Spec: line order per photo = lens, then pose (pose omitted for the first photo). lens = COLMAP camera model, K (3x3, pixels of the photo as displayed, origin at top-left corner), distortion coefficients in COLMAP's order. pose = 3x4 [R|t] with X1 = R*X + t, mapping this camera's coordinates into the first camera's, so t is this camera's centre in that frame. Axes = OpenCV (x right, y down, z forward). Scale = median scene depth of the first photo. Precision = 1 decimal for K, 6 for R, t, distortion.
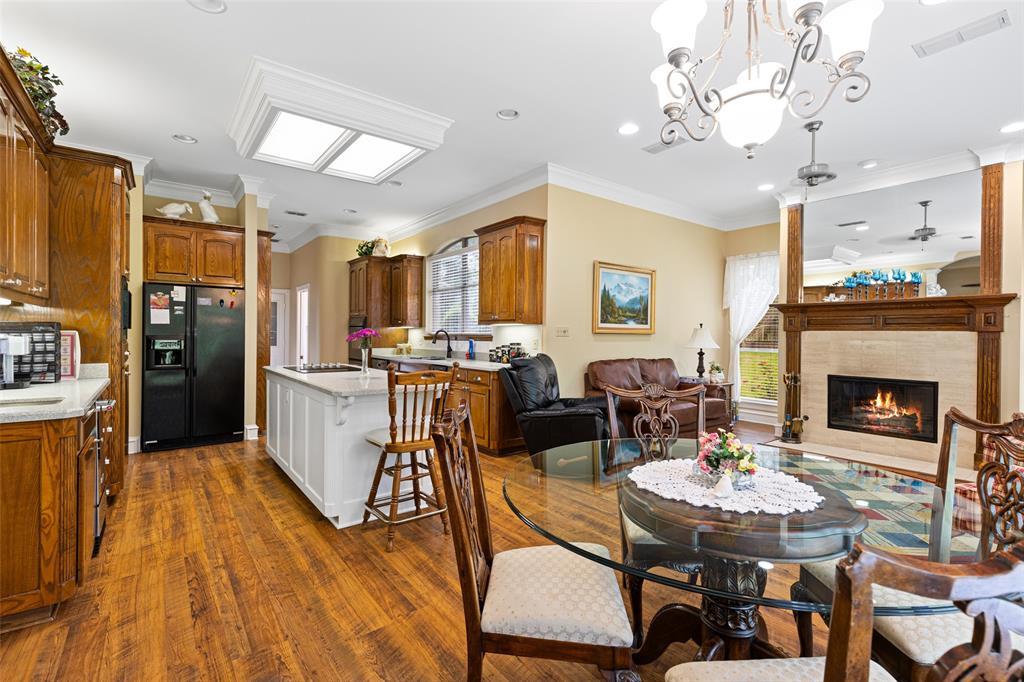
lens RADIAL K [[462.4, 0, 511.5], [0, 462.4, 339.6], [0, 0, 1]] dist [-0.000271, 0.000067]
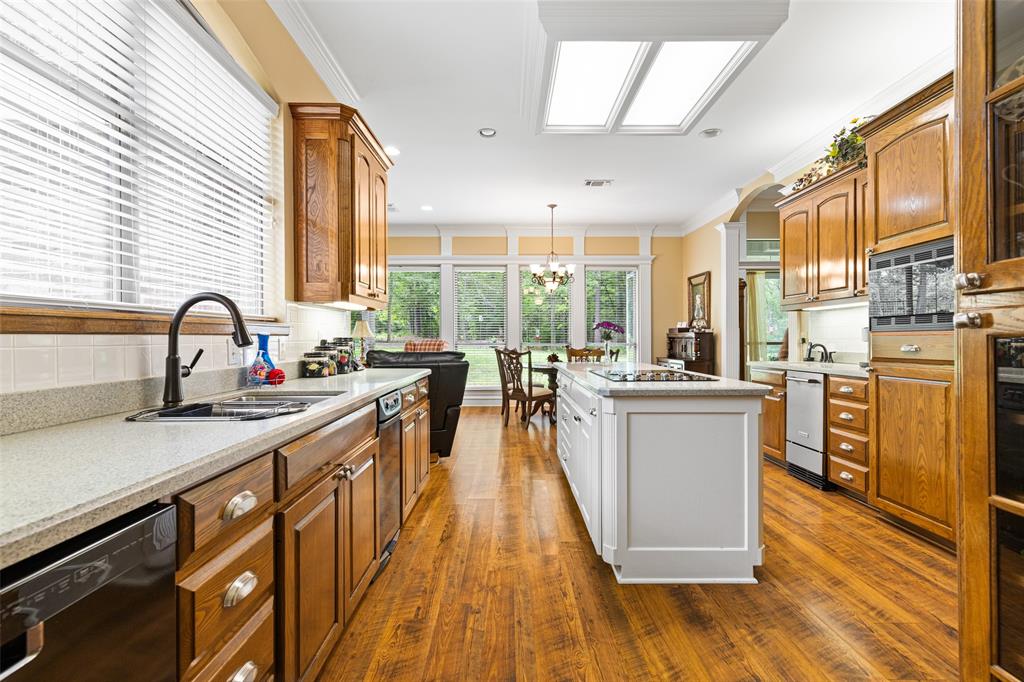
lens RADIAL K [[462.4, 0, 511.7], [0, 462.4, 339.3], [0, 0, 1]] dist [-0.000271, 0.000067]
pose [[-0.794042, -0.002718, 0.607857, -0.822879], [0.002825, 0.999963, 0.008162, 0.006659], [-0.607857, 0.008198, -0.794004, 2.068506]]
